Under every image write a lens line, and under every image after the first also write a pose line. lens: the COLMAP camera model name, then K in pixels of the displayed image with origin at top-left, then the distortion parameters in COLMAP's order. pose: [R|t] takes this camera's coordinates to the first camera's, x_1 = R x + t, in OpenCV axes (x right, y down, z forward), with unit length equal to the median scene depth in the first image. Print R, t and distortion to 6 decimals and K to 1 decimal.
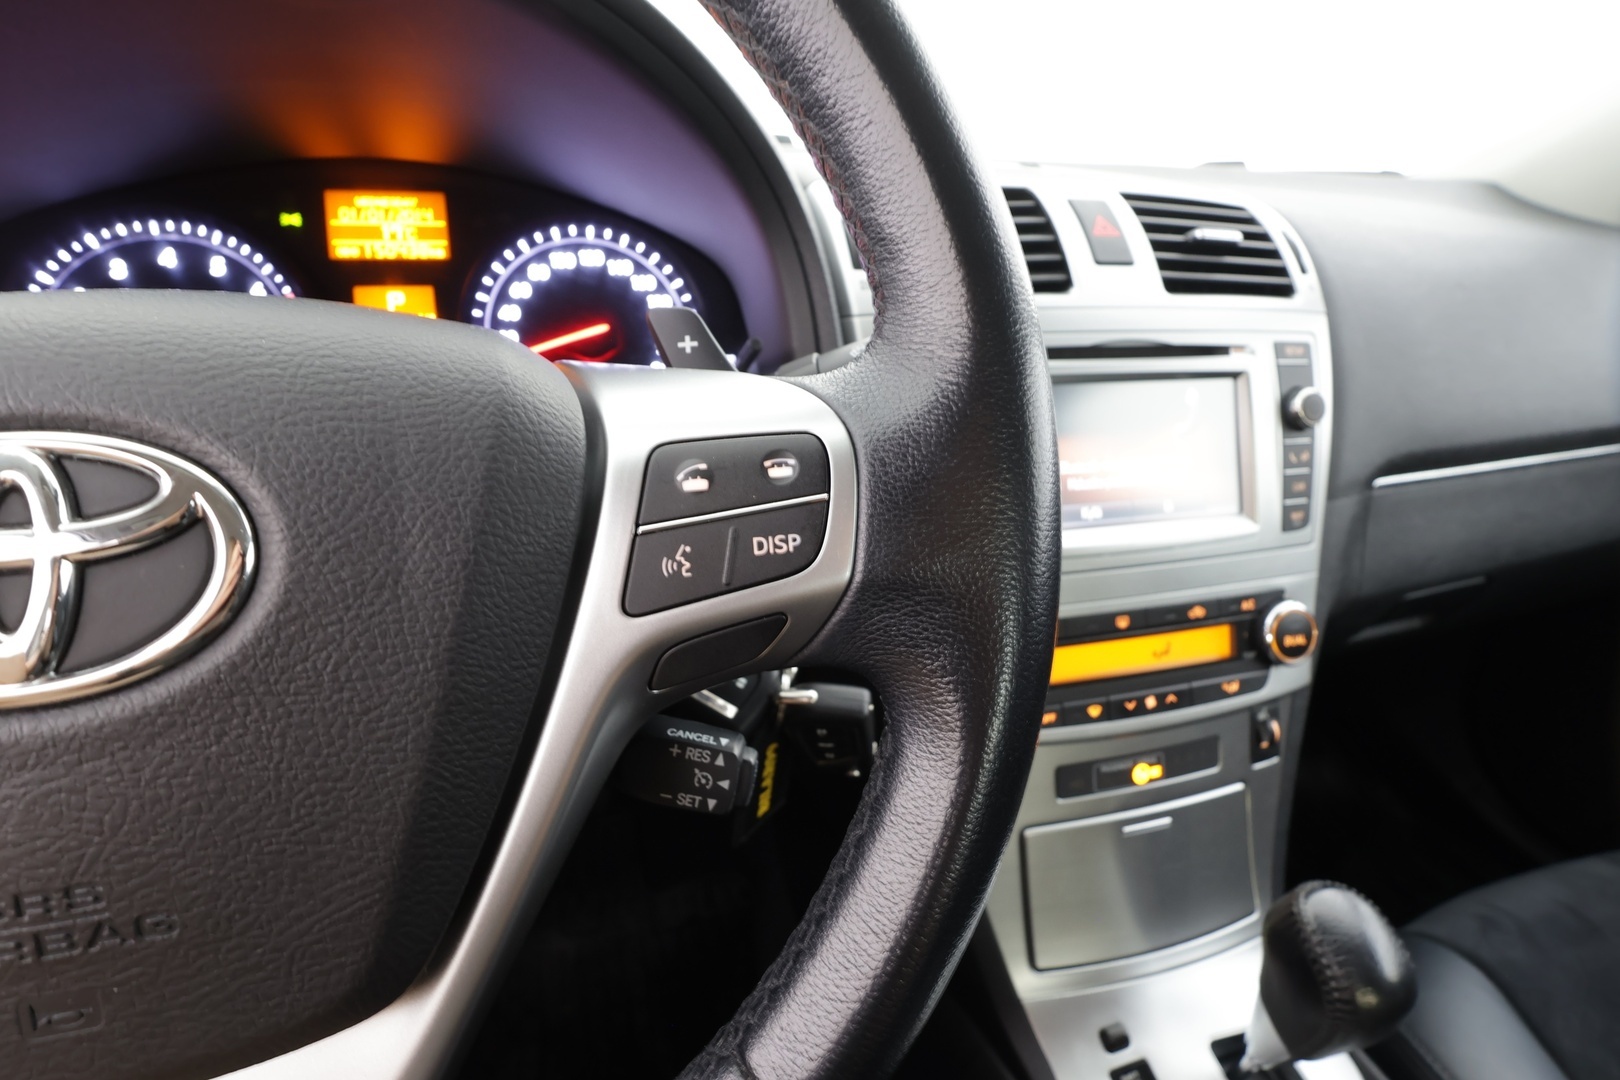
lens RADIAL K [[746.3, 0, 807.1], [0, 746.3, 561.6], [0, 0, 1]] dist [-0.002798, 0.003024]
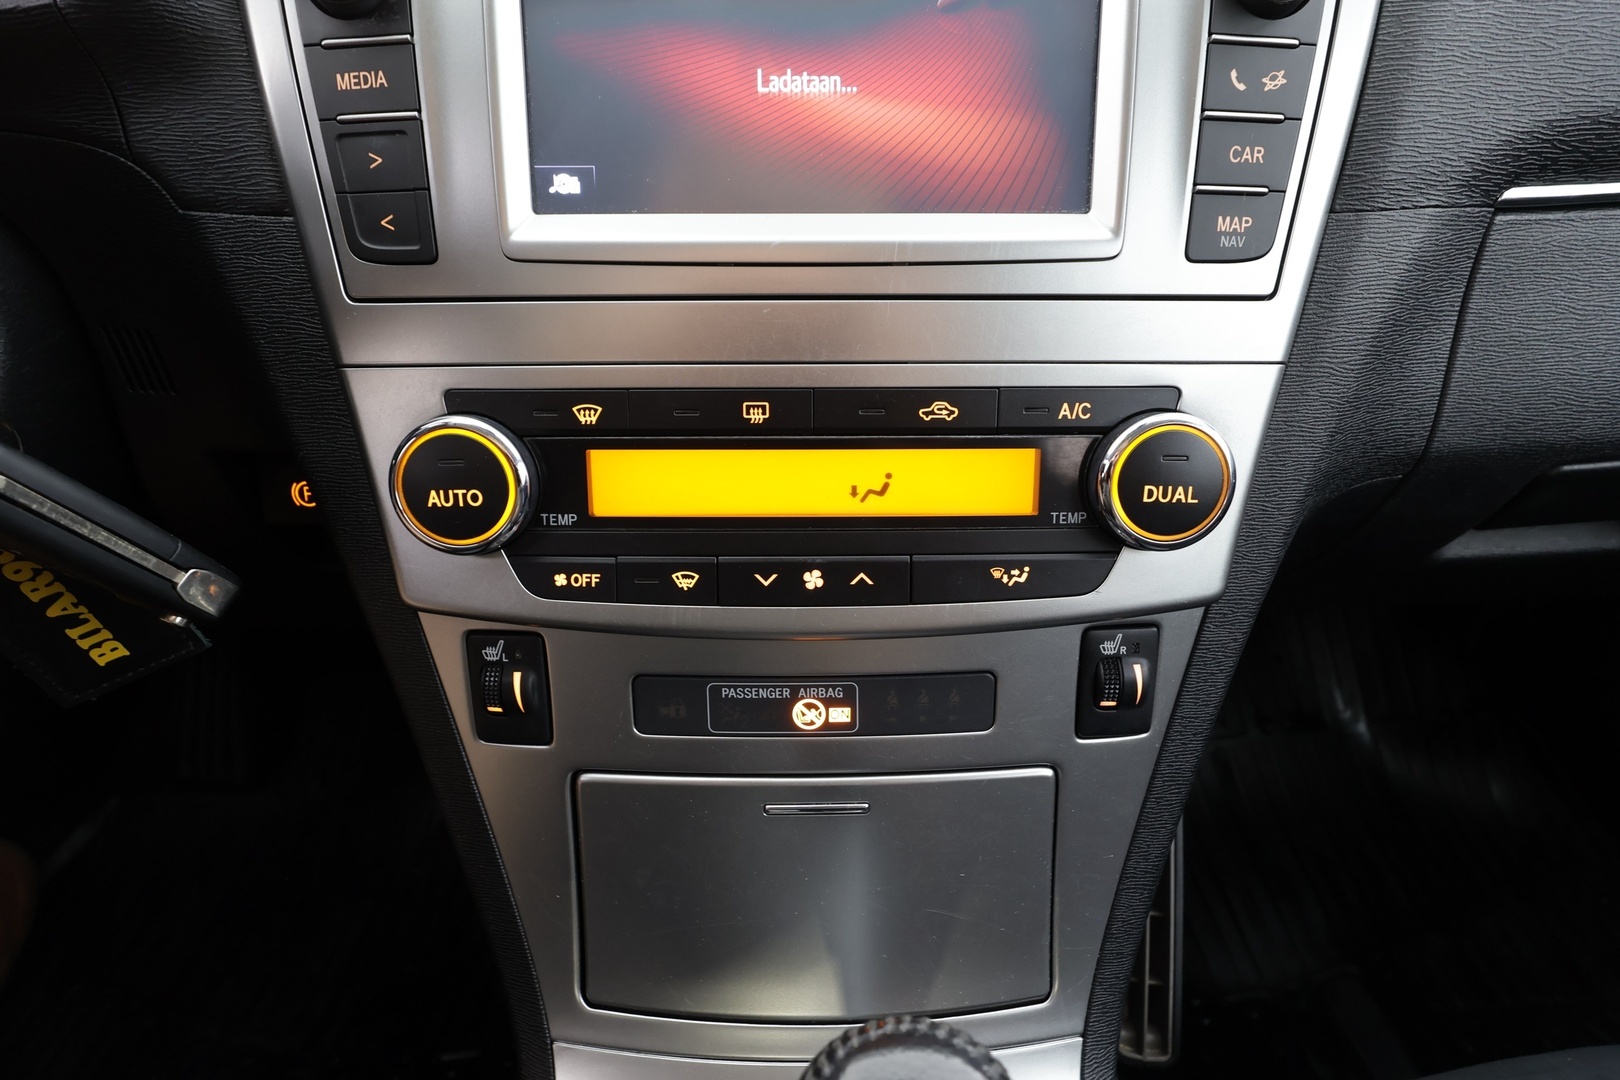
lens RADIAL K [[746.3, 0, 808.4], [0, 746.3, 546.0], [0, 0, 1]] dist [-0.002798, 0.003024]
pose [[0.963127, 0.116687, -0.242426, 0.572895], [-0.087368, 0.987868, 0.128386, 0.100028], [0.254466, -0.102472, 0.961637, 0.511432]]
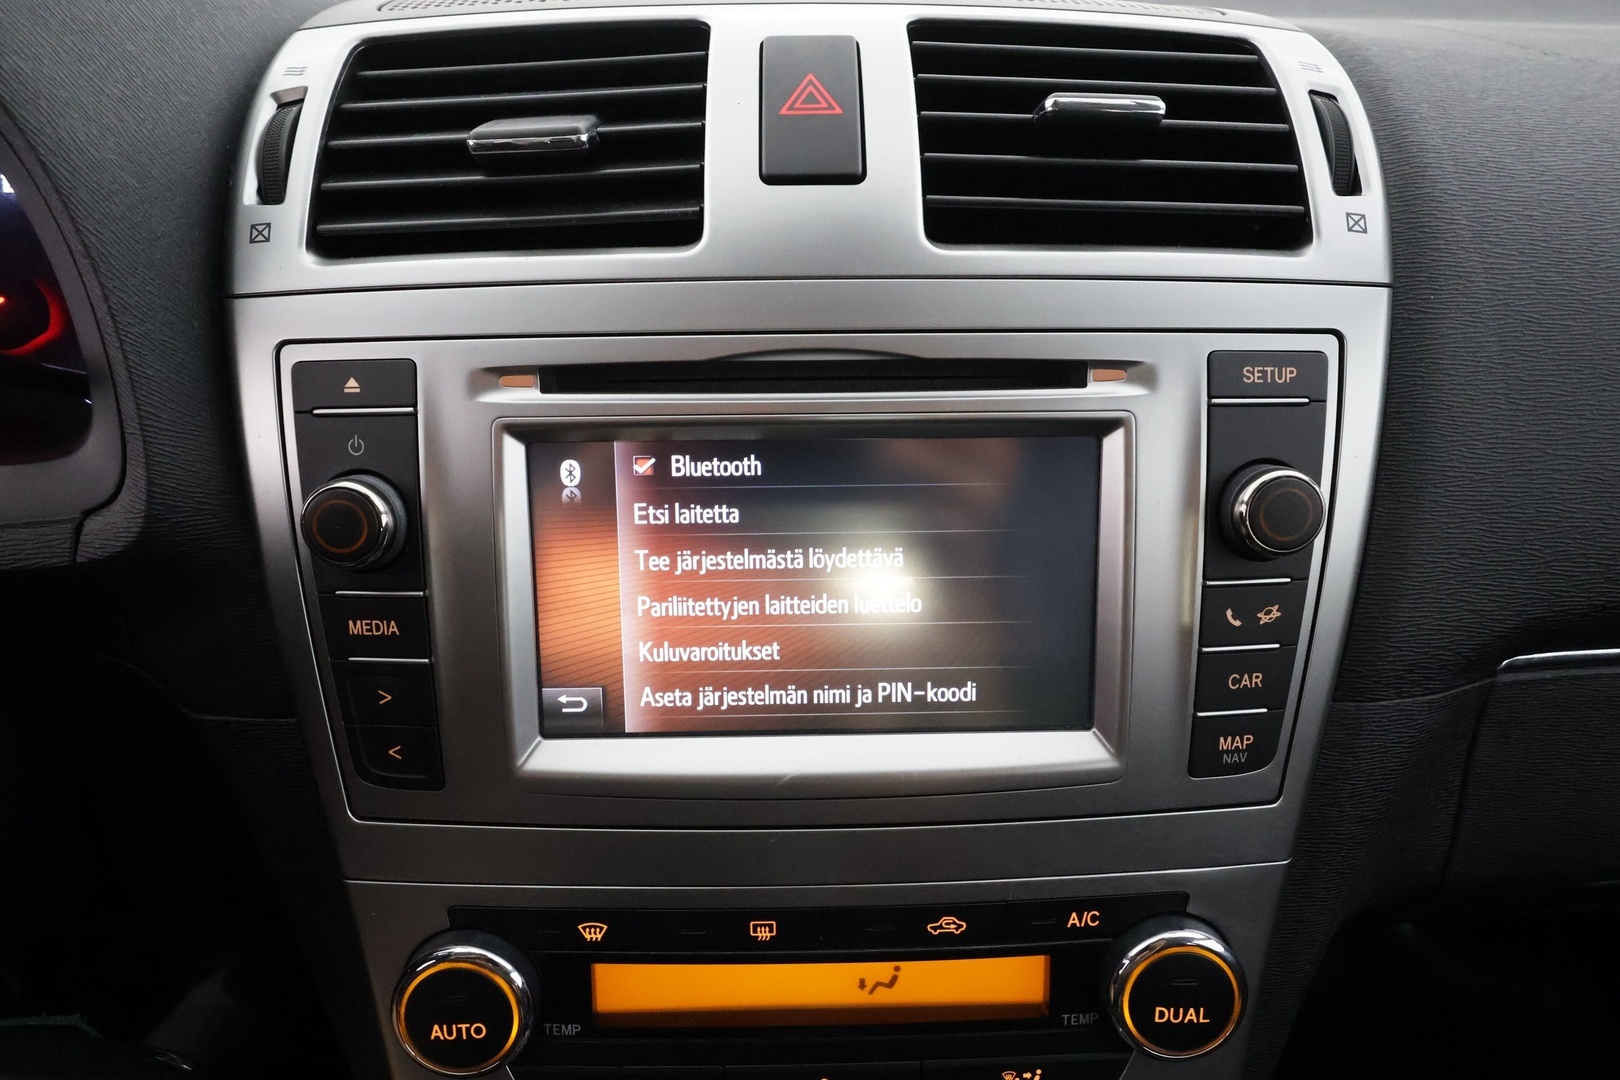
lens RADIAL K [[817.9, 0, 802.5], [0, 817.9, 560.3], [0, 0, 1]] dist [0.002139, 0.001719]
pose [[0.965953, 0.095903, -0.240286, 0.541062], [-0.079671, 0.993889, 0.076401, -0.199175], [0.246145, -0.054656, 0.967691, 0.486177]]
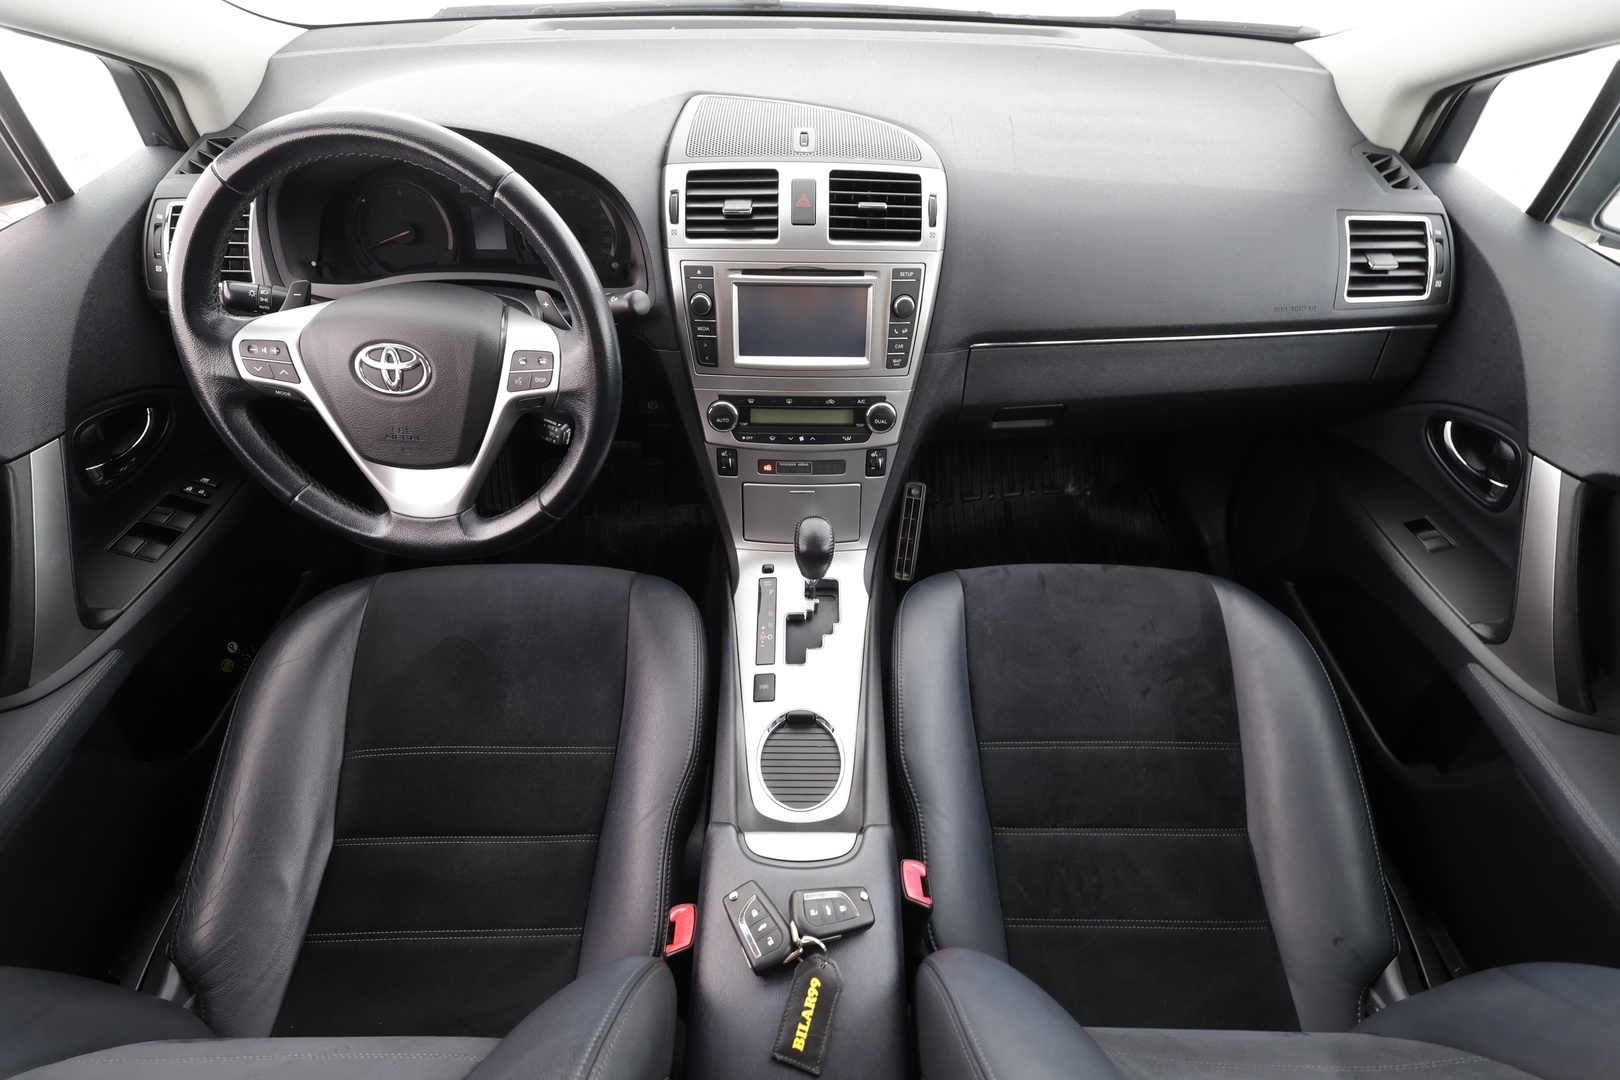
lens RADIAL K [[746.3, 0, 805.2], [0, 746.3, 545.3], [0, 0, 1]] dist [-0.002798, 0.003024]
pose [[0.962088, 0.191636, -0.194067, 0.954321], [-0.102979, 0.914120, 0.392148, -0.389181], [0.252550, -0.357296, 0.899199, -1.092707]]
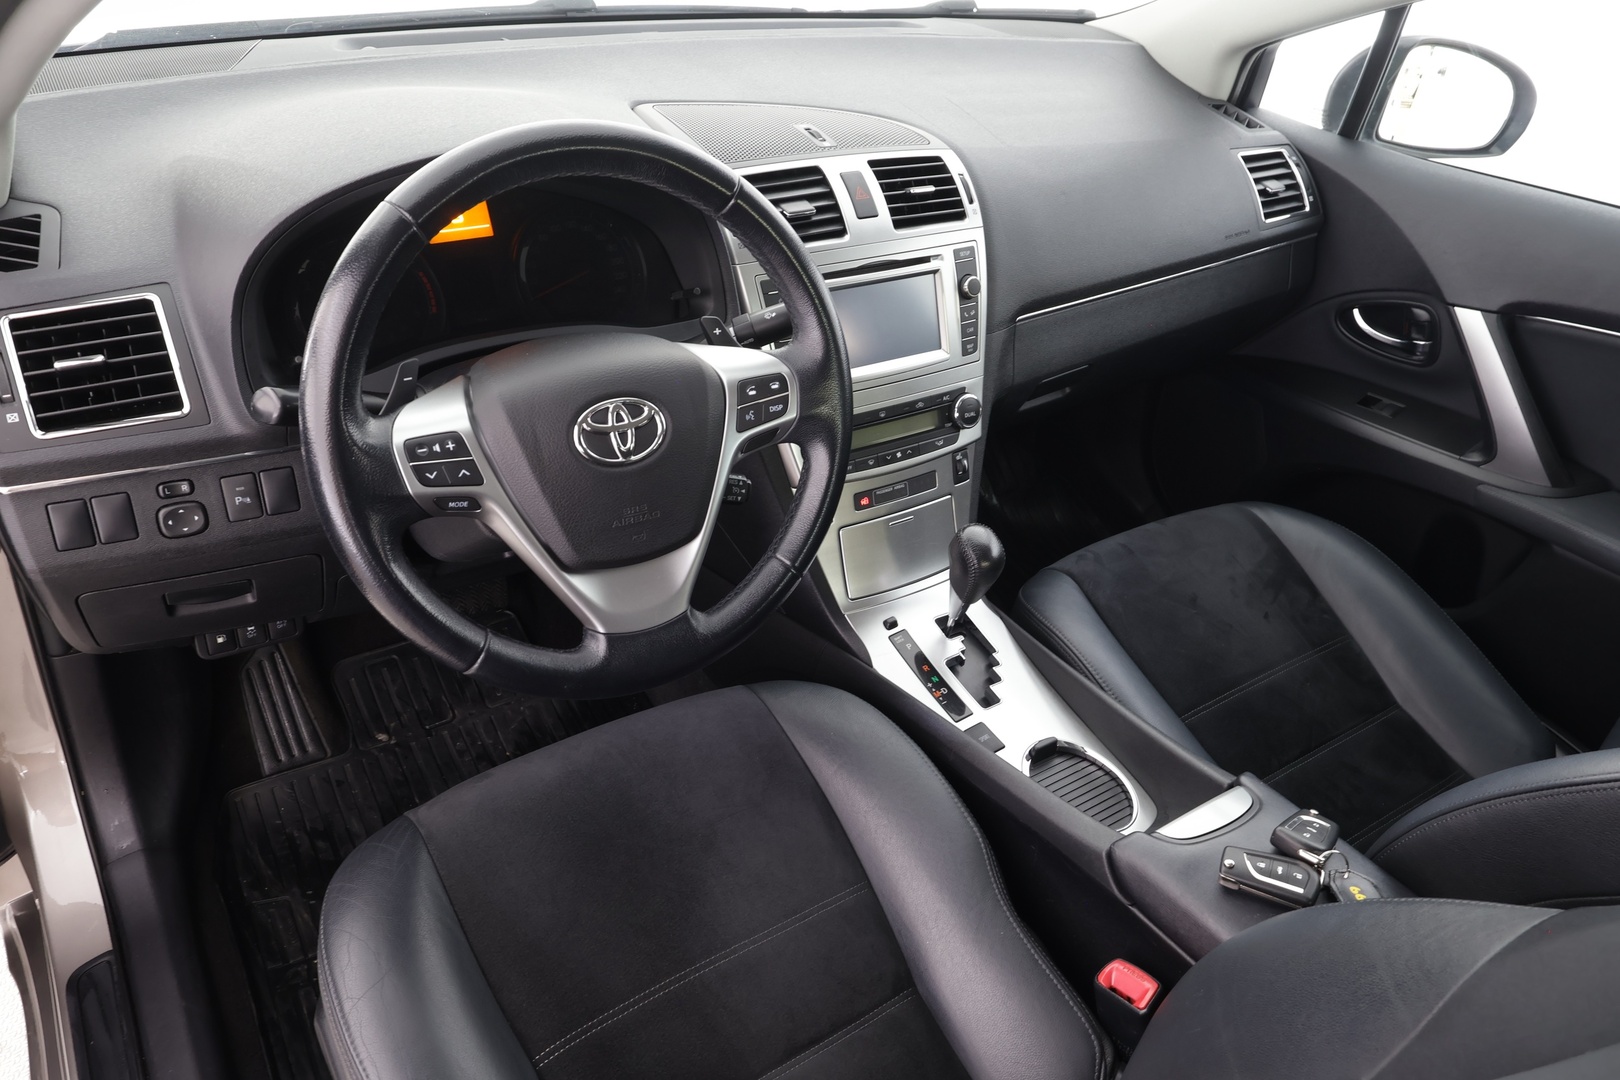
lens RADIAL K [[1116.5, 0, 803.7], [0, 1116.5, 549.8], [0, 0, 1]] dist [0.017089, -0.011697]
pose [[0.953557, -0.125775, 0.273697, -0.572720], [0.069172, 0.975802, 0.207426, -0.180450], [-0.293163, -0.178860, 0.939183, -1.624668]]
